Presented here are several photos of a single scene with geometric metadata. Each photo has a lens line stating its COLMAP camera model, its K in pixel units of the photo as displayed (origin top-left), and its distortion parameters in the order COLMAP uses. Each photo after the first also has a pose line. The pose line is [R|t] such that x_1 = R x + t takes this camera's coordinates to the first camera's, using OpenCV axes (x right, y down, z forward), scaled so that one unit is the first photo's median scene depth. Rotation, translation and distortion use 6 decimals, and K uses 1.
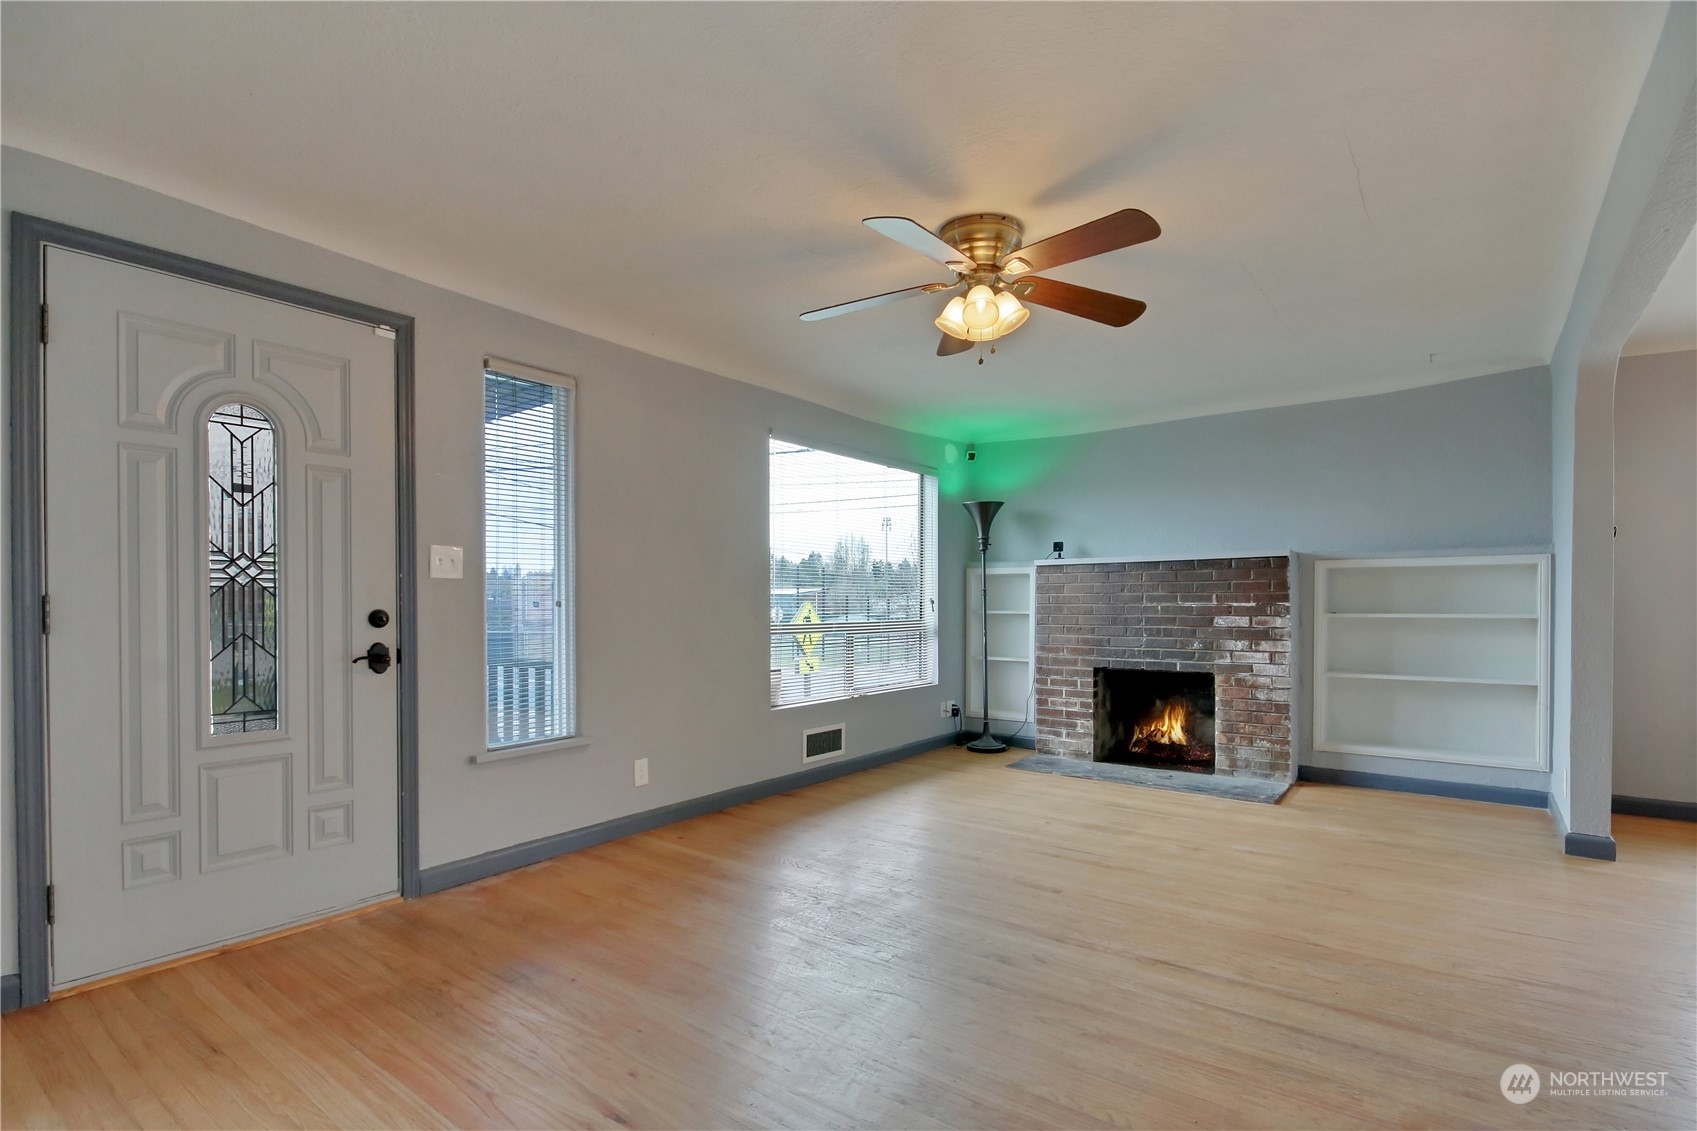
lens RADIAL K [[814.2, 0, 864.1], [0, 814.2, 605.9], [0, 0, 1]] dist [-0.000848, 0.001012]
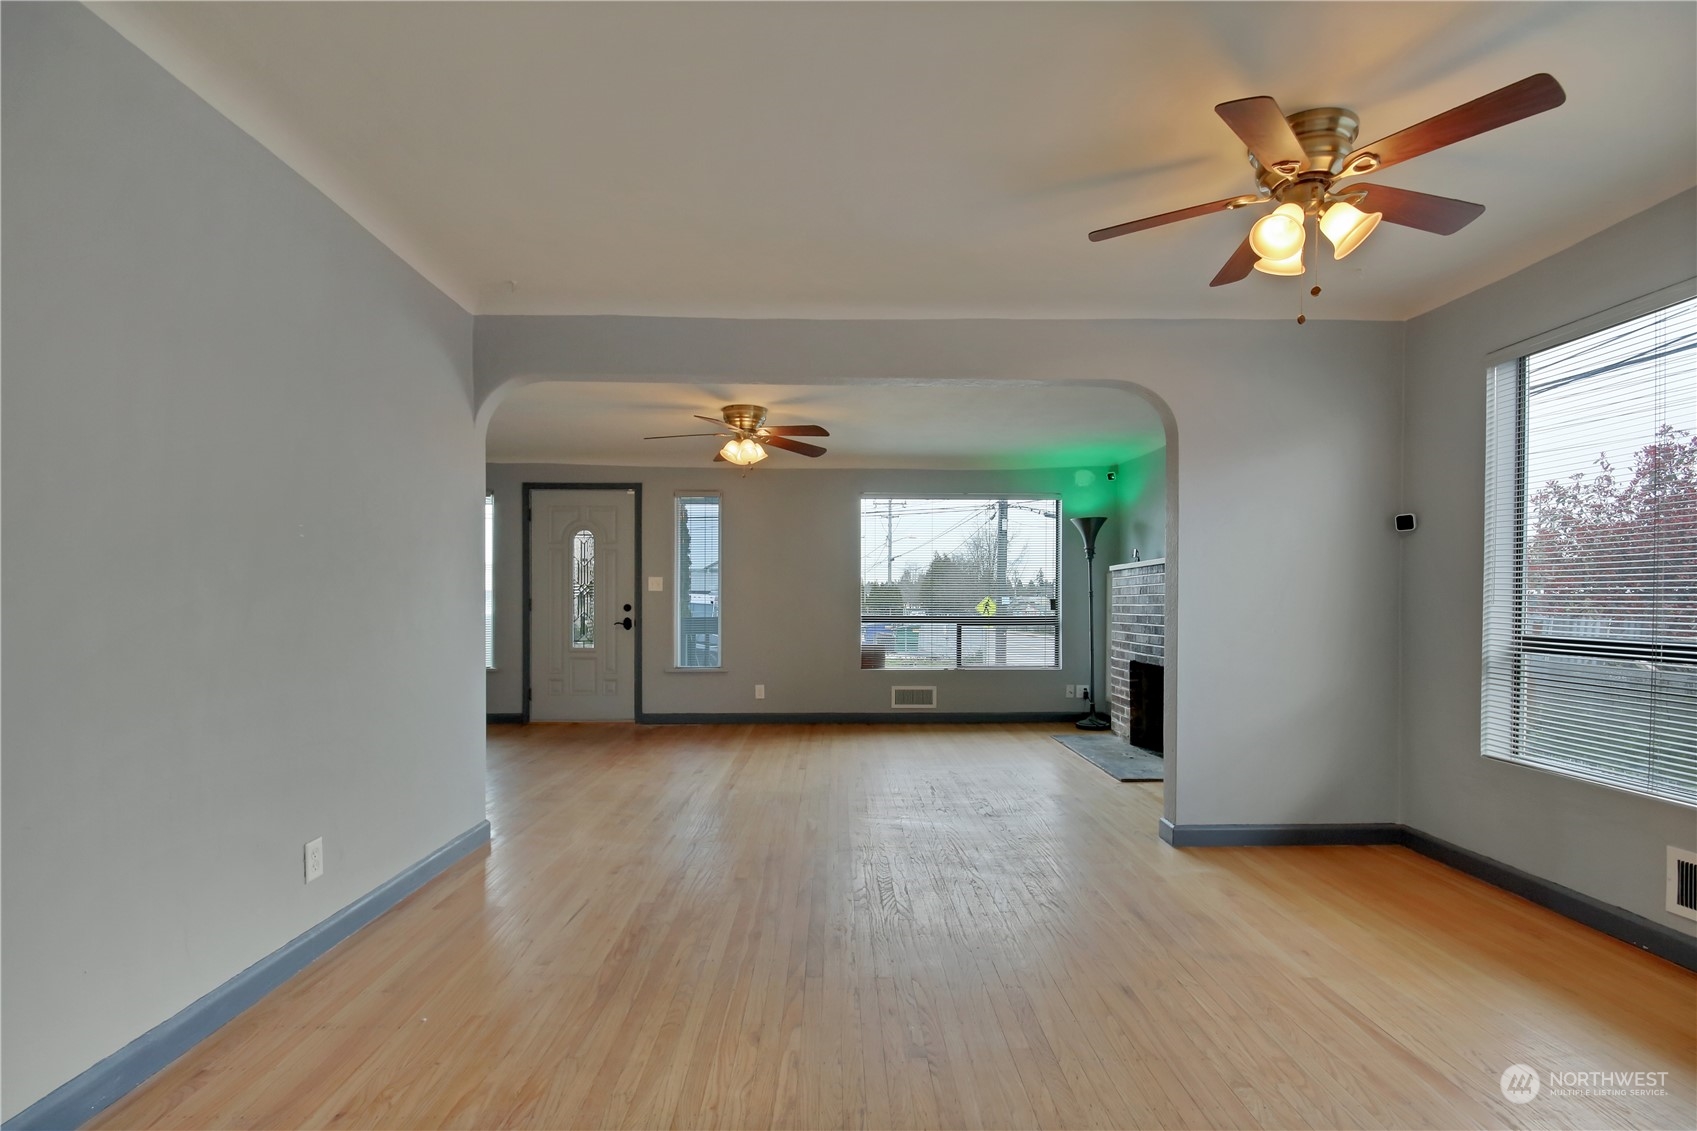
lens RADIAL K [[814.2, 0, 853.6], [0, 814.2, 609.0], [0, 0, 1]] dist [-0.000848, 0.001012]
pose [[0.621080, 0.013262, -0.783635, 1.054223], [-0.007384, 0.999911, 0.011069, -0.007813], [0.783712, -0.001089, 0.621123, -0.003529]]
